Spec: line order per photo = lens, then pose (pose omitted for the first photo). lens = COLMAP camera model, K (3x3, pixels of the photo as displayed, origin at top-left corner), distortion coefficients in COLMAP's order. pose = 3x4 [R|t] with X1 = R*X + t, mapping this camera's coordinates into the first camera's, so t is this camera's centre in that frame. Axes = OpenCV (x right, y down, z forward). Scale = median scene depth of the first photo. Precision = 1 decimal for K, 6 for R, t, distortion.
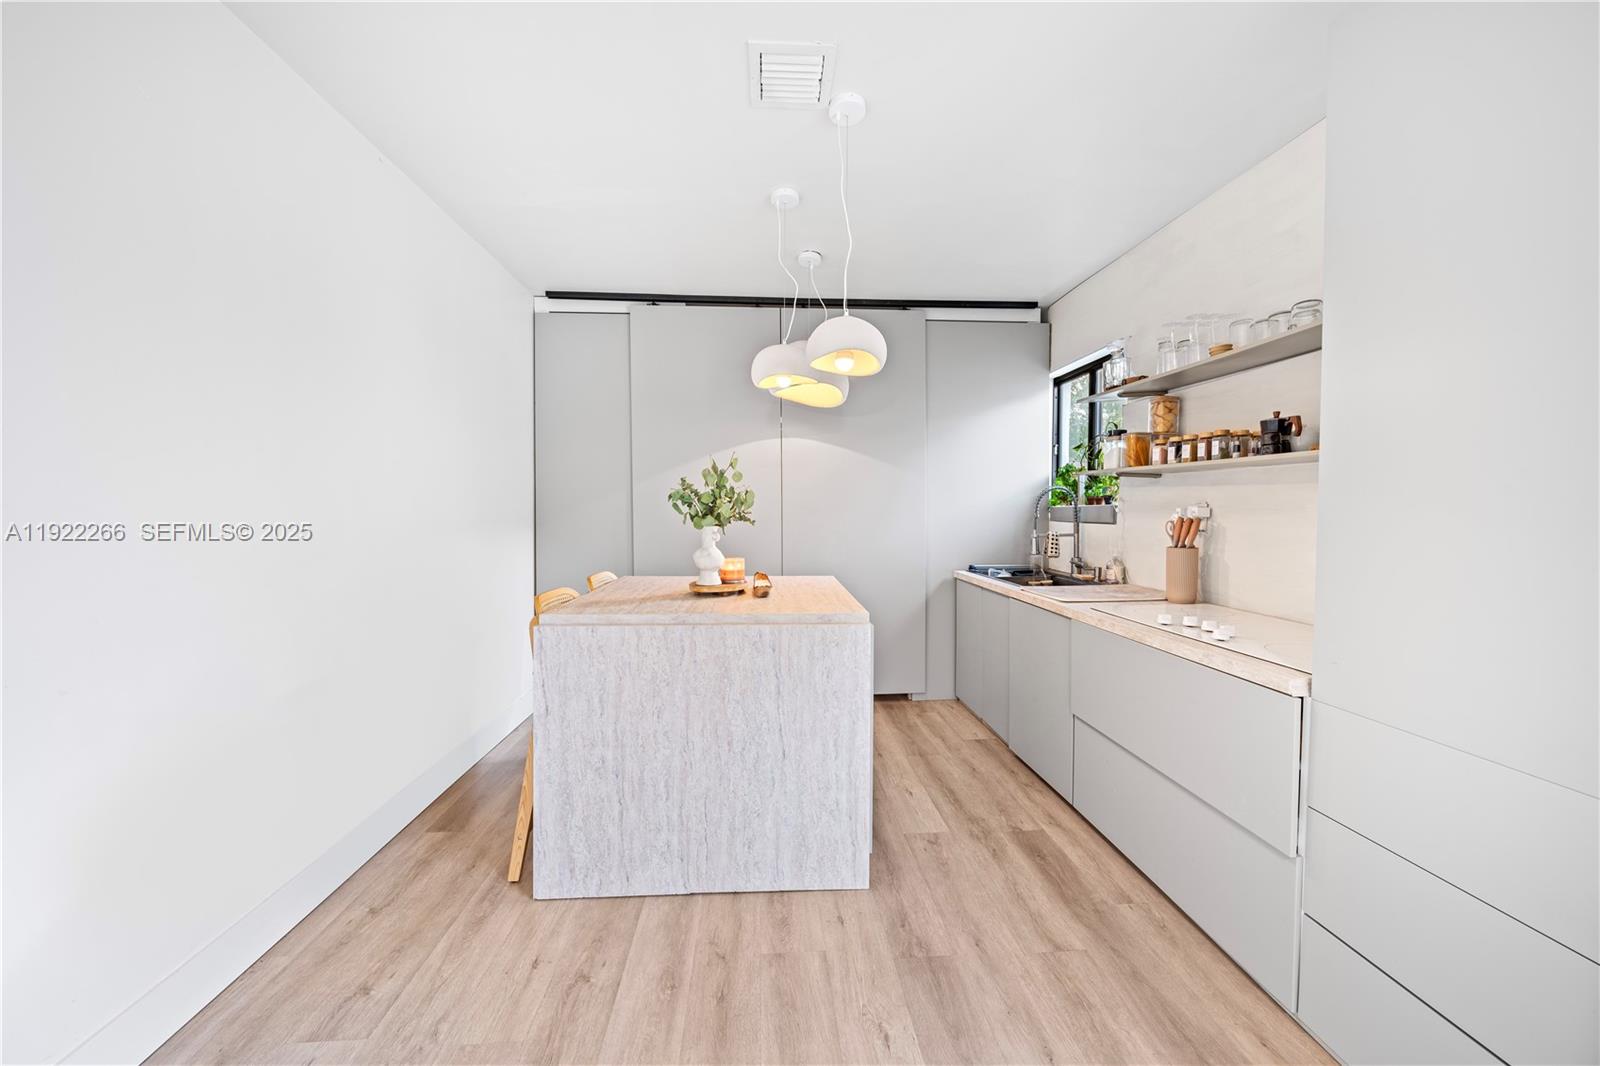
lens RADIAL K [[540.2, 0, 788.8], [0, 540.2, 530.1], [0, 0, 1]] dist [0.000152, -0.000110]
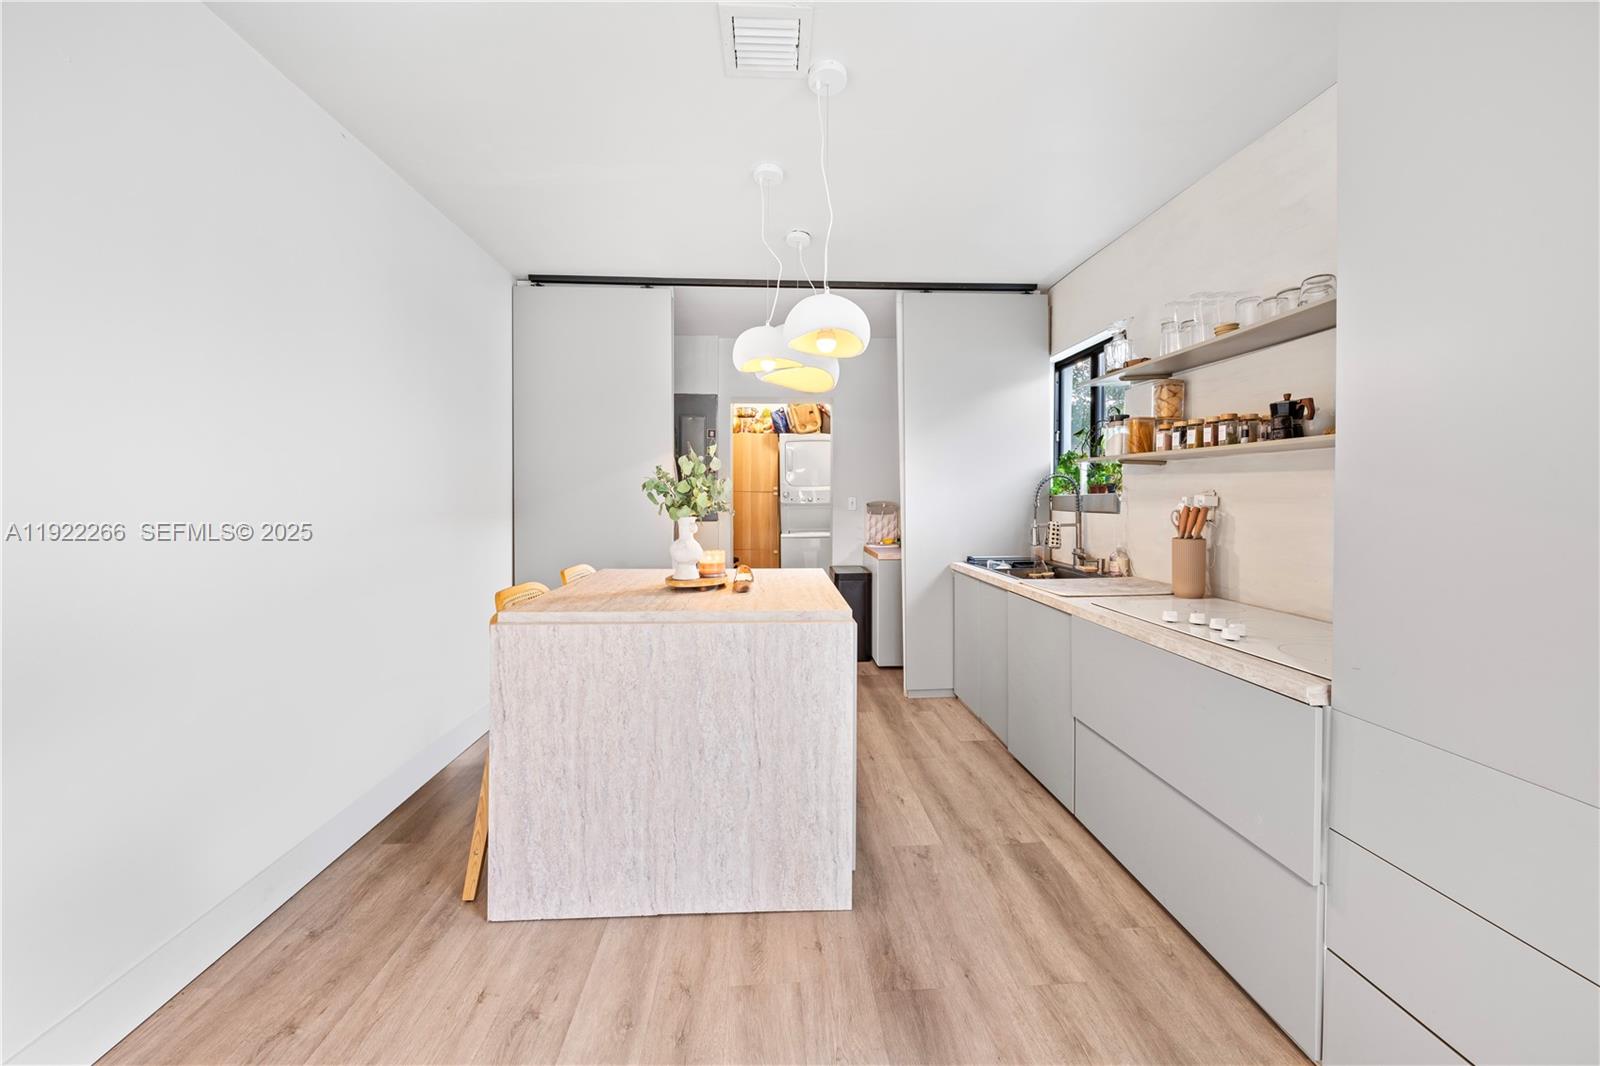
lens RADIAL K [[545.8, 0, 789.6], [0, 545.8, 510.7], [0, 0, 1]] dist [-0.000431, 0.000106]
pose [[0.999980, -0.001721, -0.006041, 0.048880], [0.001630, 0.999884, -0.015128, -0.004198], [0.006066, 0.015118, 0.999867, 0.055623]]
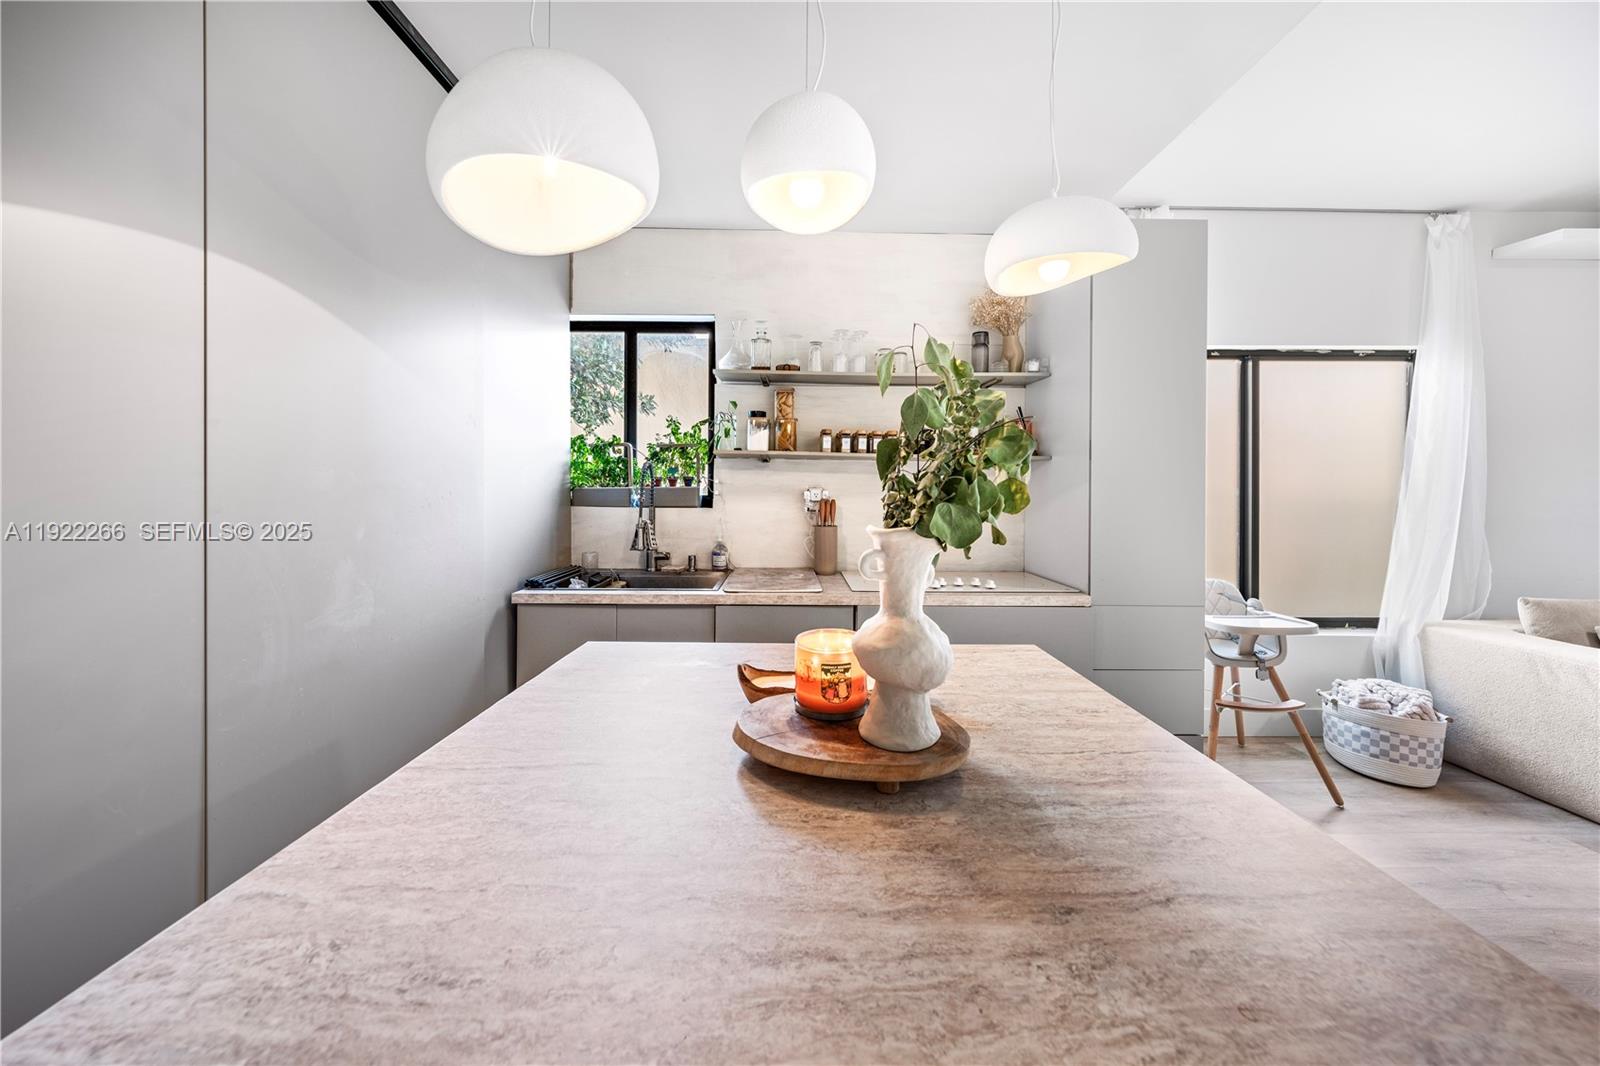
lens RADIAL K [[555.8, 0, 803.2], [0, 555.8, 486.1], [0, 0, 1]] dist [-0.009300, 0.000005]
pose [[0.037658, 0.004307, 0.999281, -0.585073], [0.032253, 0.999464, -0.005523, -0.060092], [-0.998770, 0.032438, 0.037499, 1.290731]]
